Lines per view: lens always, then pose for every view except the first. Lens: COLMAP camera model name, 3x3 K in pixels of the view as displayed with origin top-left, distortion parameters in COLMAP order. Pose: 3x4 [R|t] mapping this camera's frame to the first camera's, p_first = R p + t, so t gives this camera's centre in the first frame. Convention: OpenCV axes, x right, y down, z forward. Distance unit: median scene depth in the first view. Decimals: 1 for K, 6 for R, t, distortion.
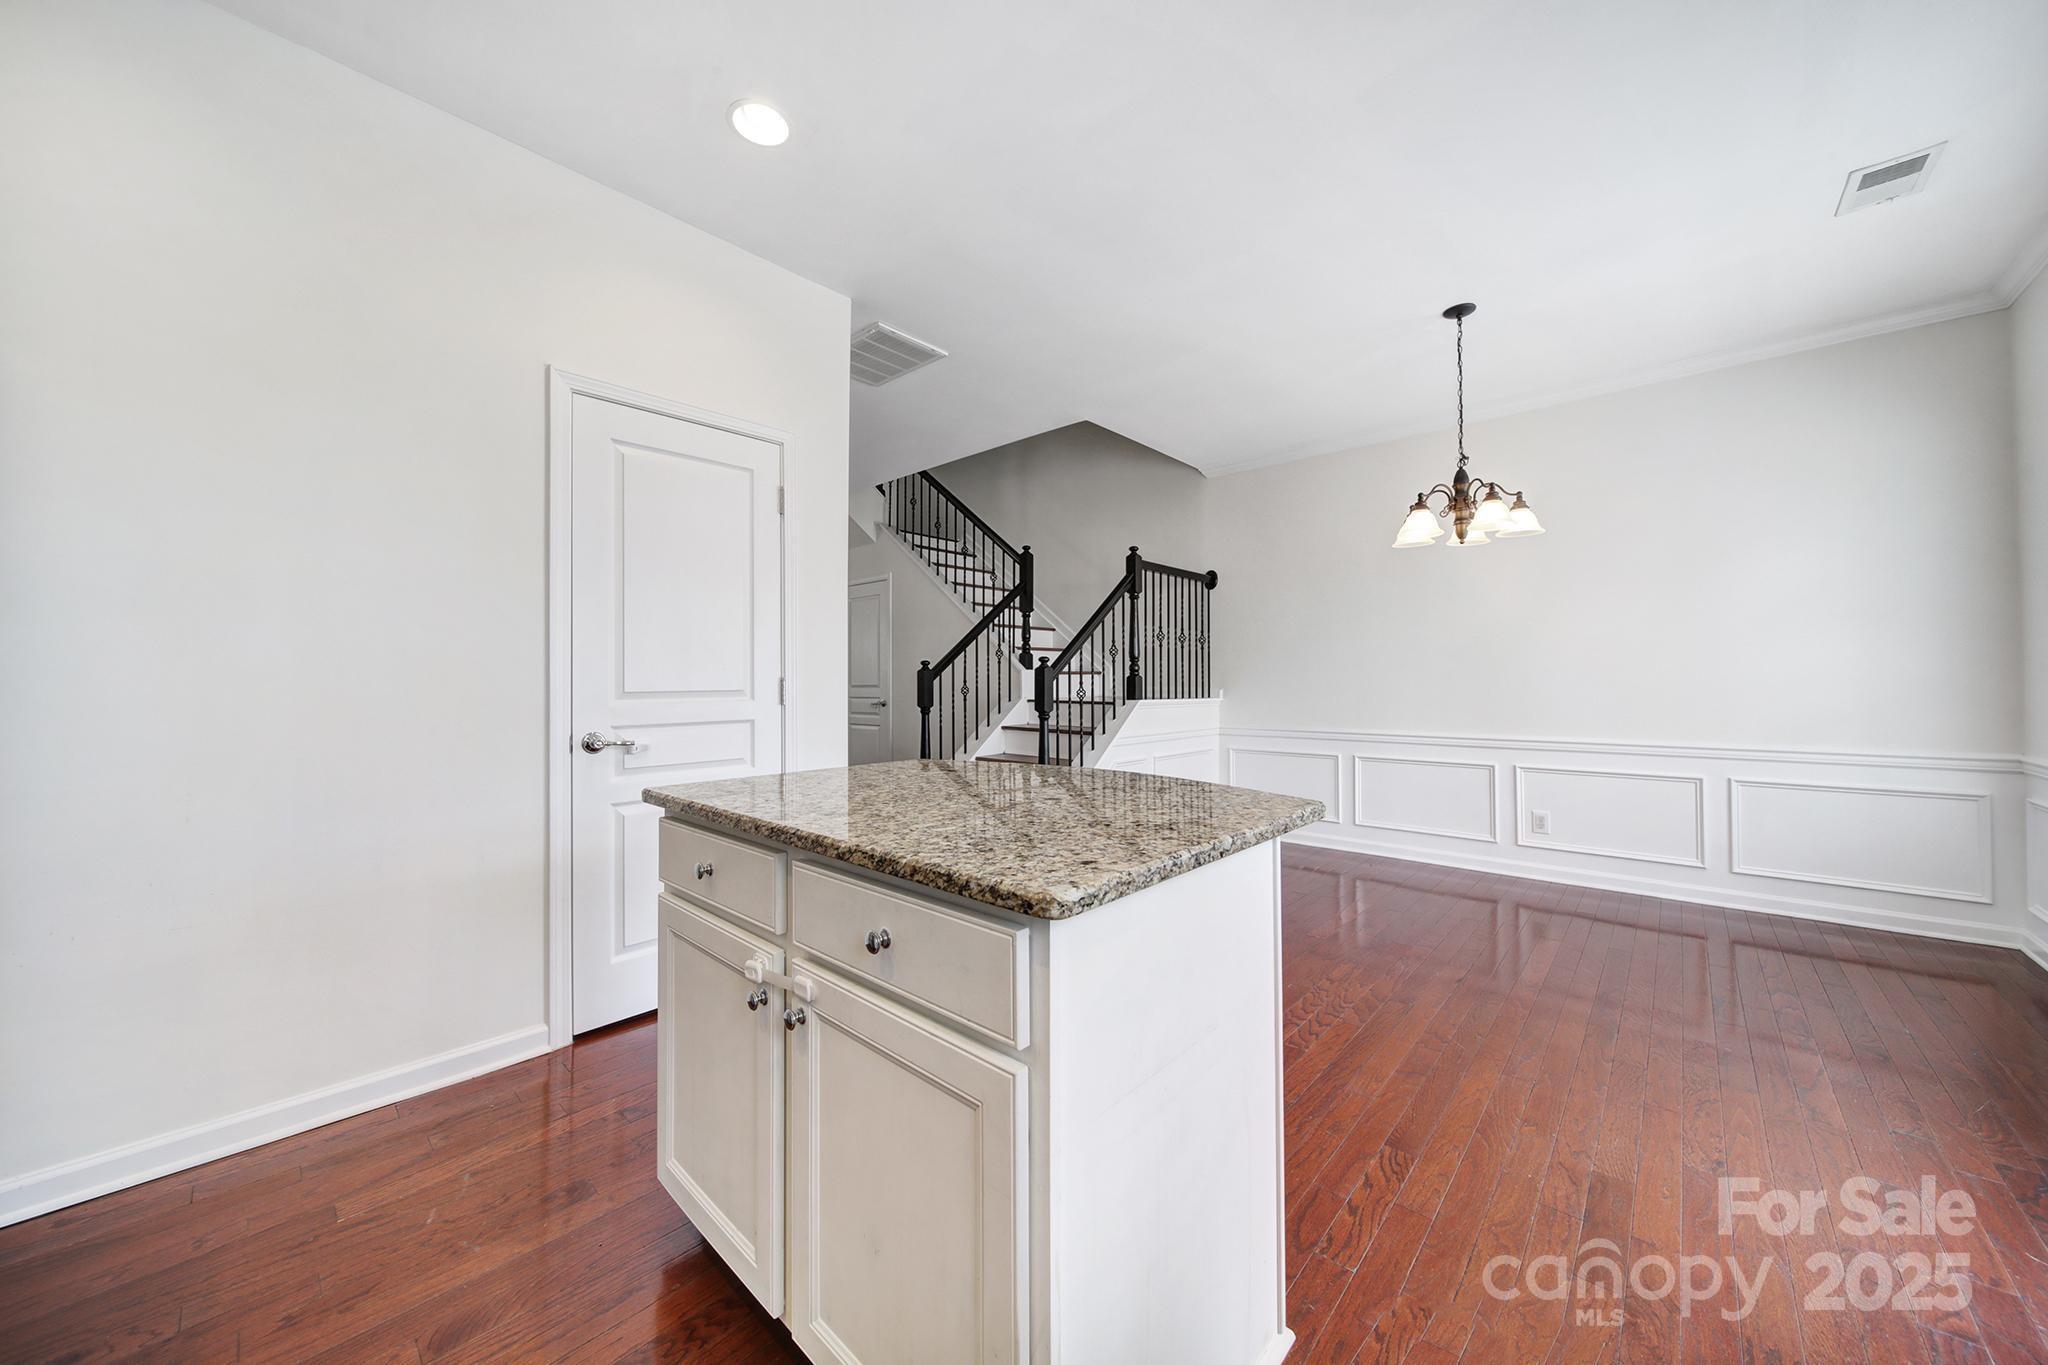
lens RADIAL K [[704.5, 0, 1024.0], [0, 704.5, 682.5], [0, 0, 1]] dist [-0.020131, -0.000059]
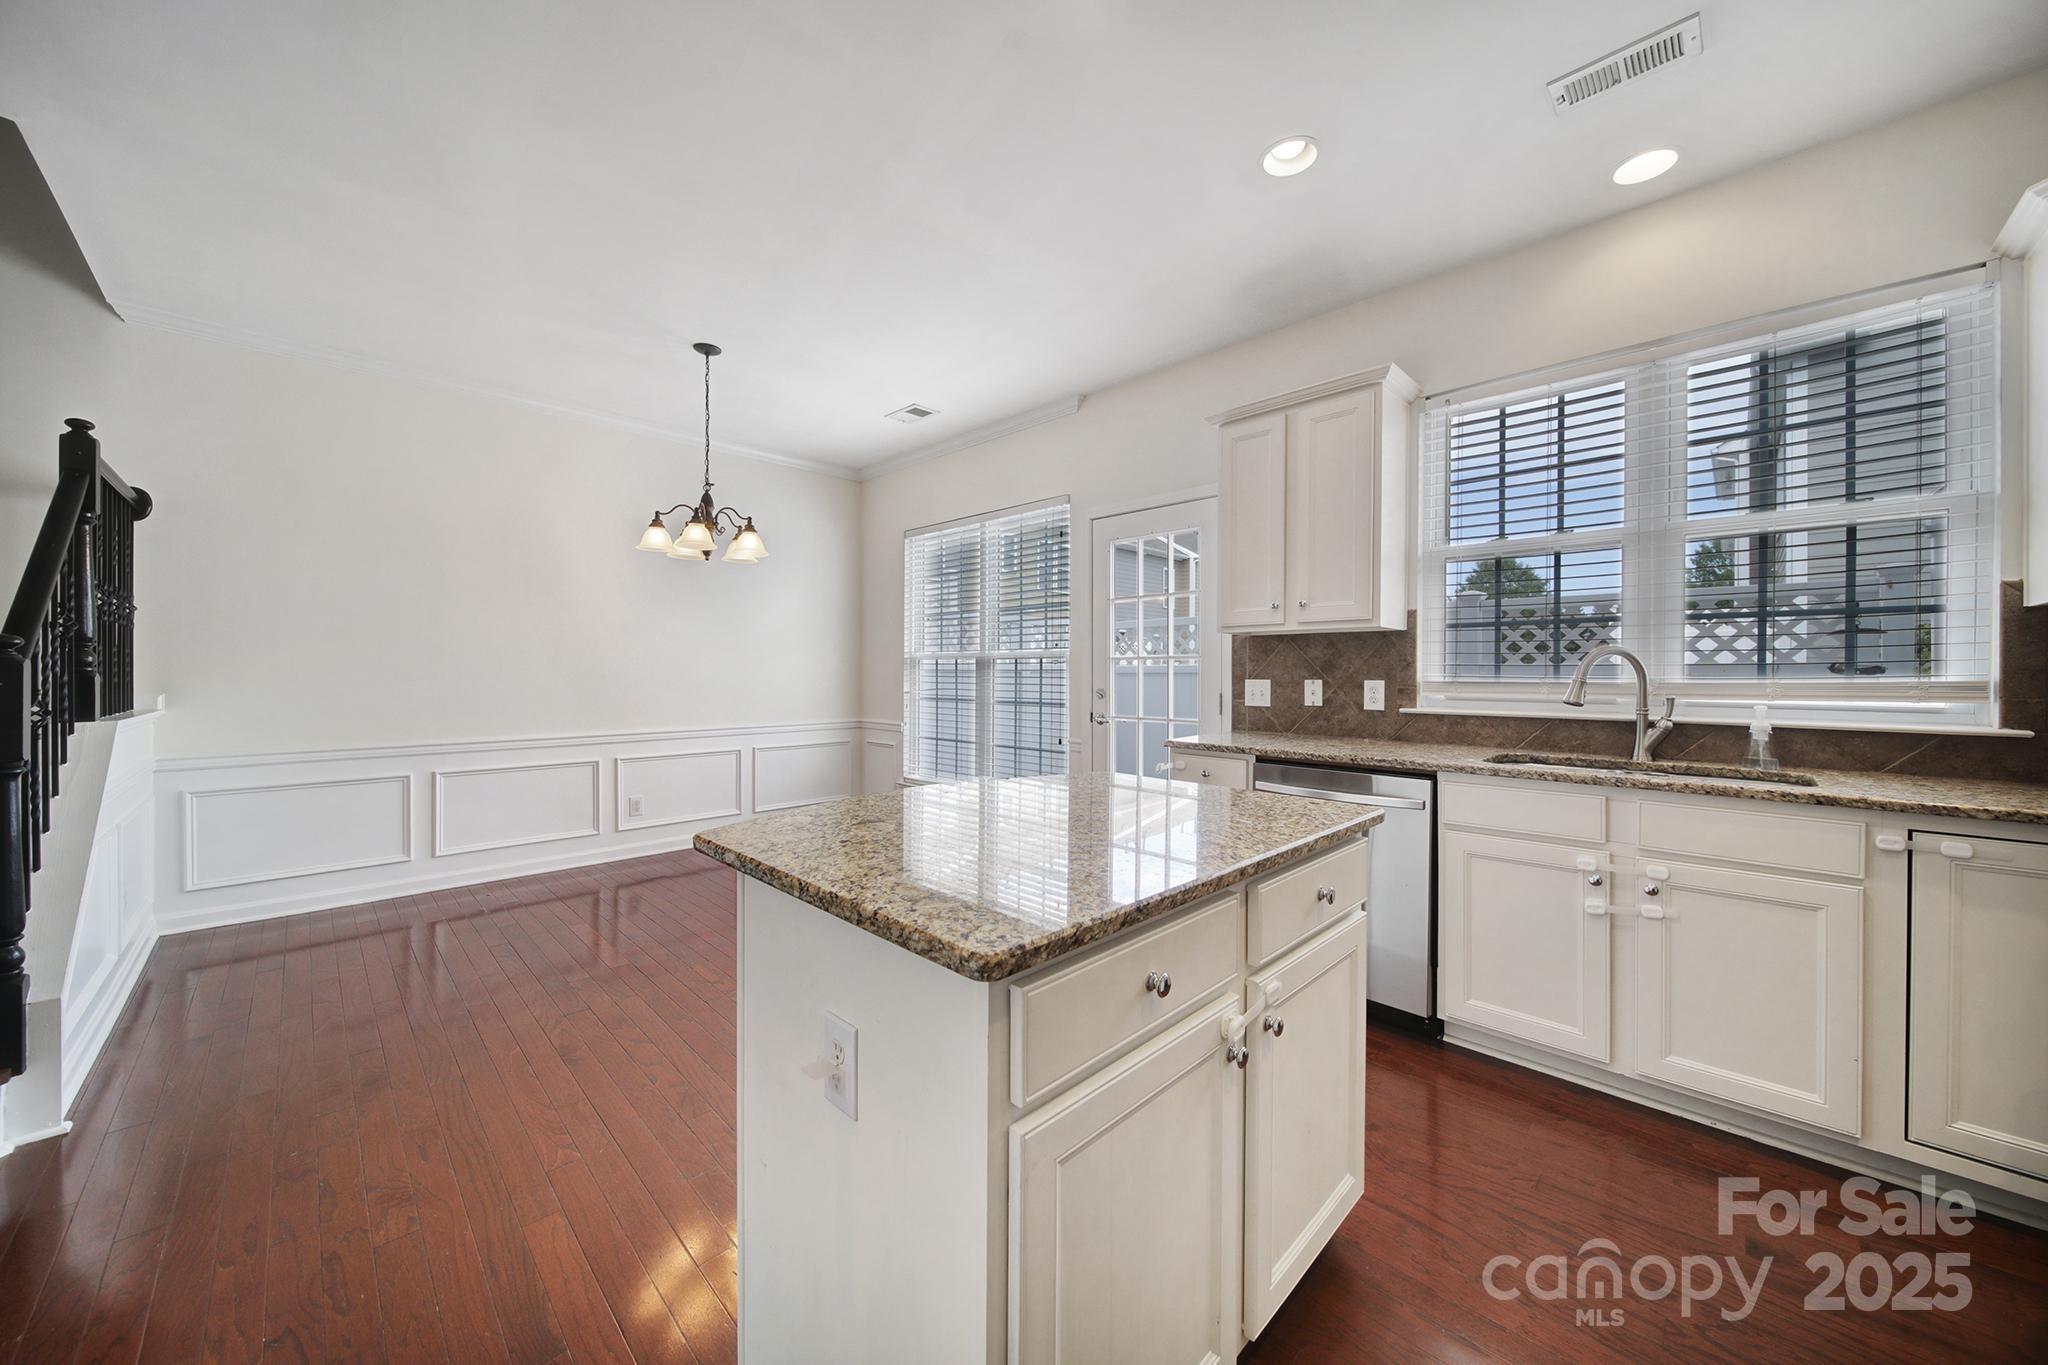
lens RADIAL K [[729.9, 0, 1024.0], [0, 729.9, 682.5], [0, 0, 1]] dist [-0.000114, 0.000020]
pose [[0.036465, -0.005965, 0.999317, -0.398433], [0.004237, 0.999974, 0.005815, -0.002026], [-0.999326, 0.004022, 0.036489, 0.326294]]
